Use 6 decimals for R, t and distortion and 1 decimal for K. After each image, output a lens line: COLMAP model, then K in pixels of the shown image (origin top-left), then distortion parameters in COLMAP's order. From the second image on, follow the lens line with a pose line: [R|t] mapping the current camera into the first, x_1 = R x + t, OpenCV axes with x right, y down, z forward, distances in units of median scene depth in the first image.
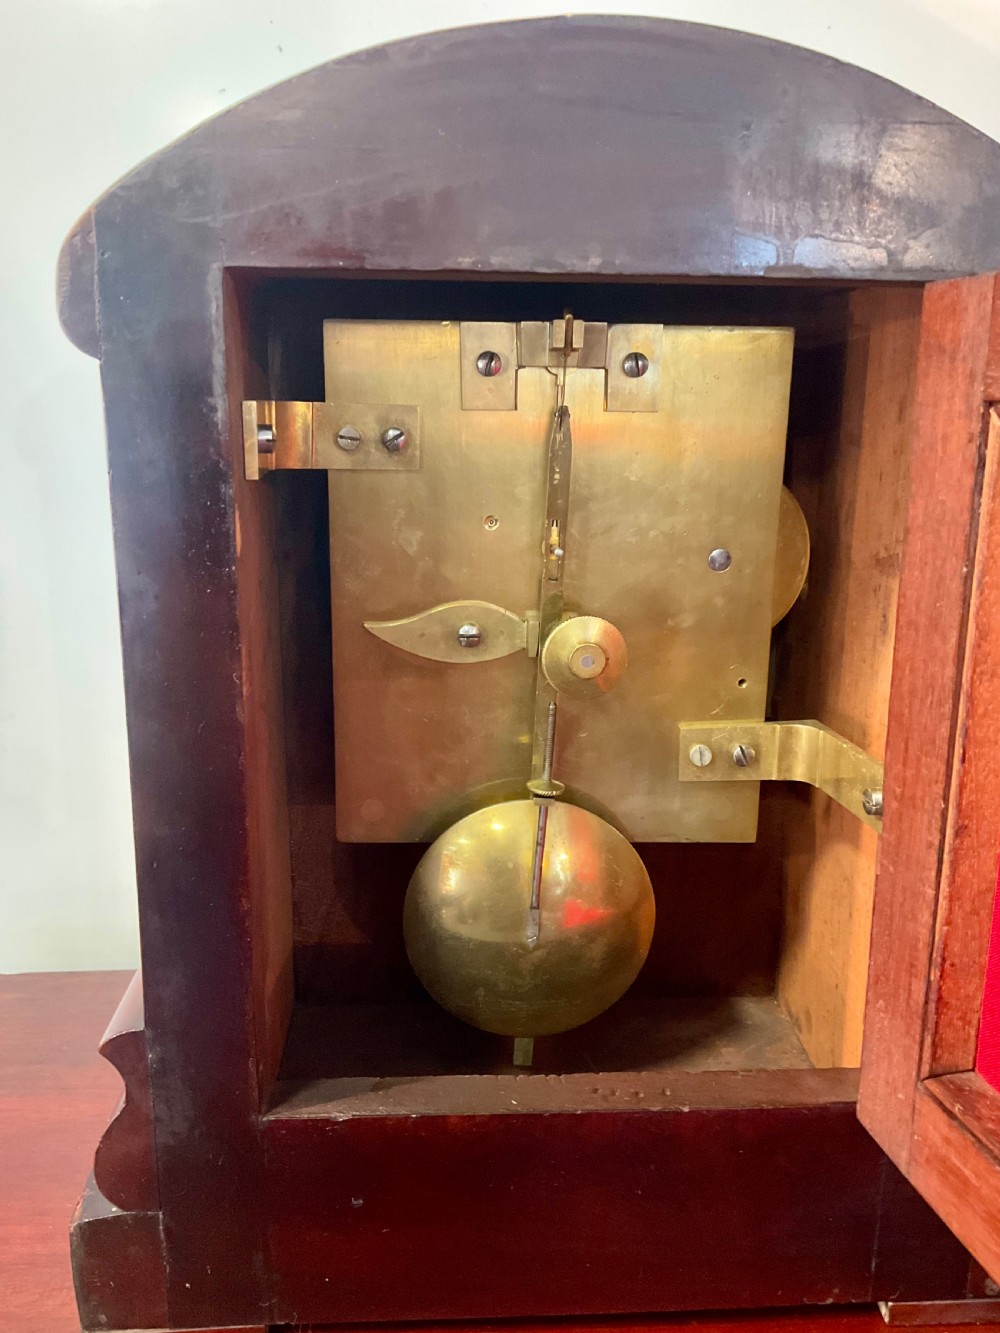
lens RADIAL K [[1110.1, 0, 505.8], [0, 1110.1, 658.0], [0, 0, 1]] dist [0.127105, -0.290717]
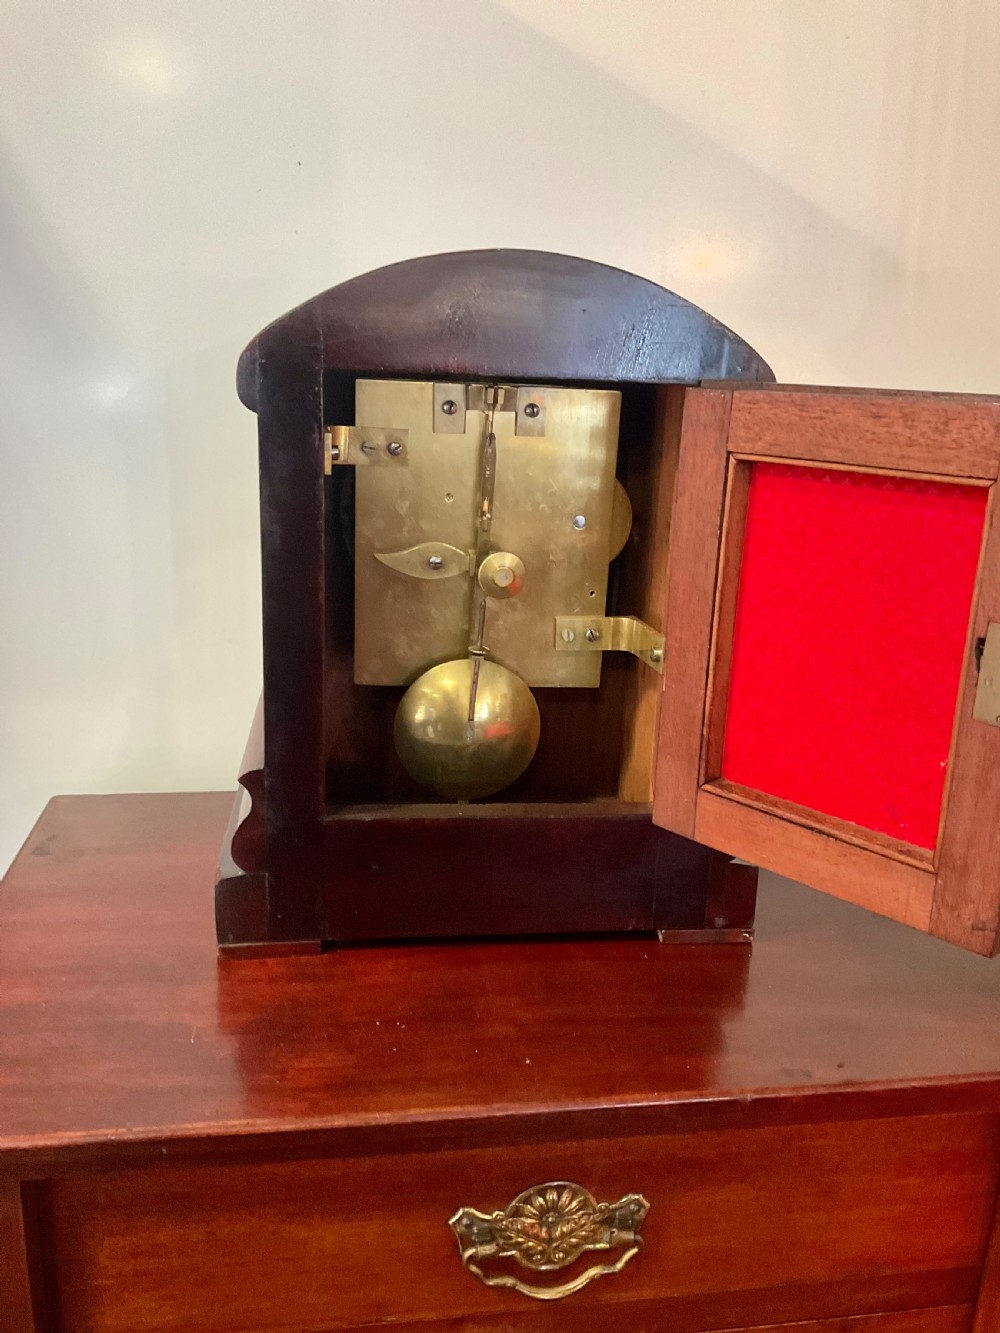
lens RADIAL K [[1110.1, 0, 505.8], [0, 1110.1, 658.0], [0, 0, 1]] dist [0.127105, -0.290717]
pose [[0.996849, 0.010792, 0.078588, -0.058638], [-0.013975, 0.999099, 0.040065, 0.057375], [-0.078084, -0.041037, 0.996102, -0.741098]]
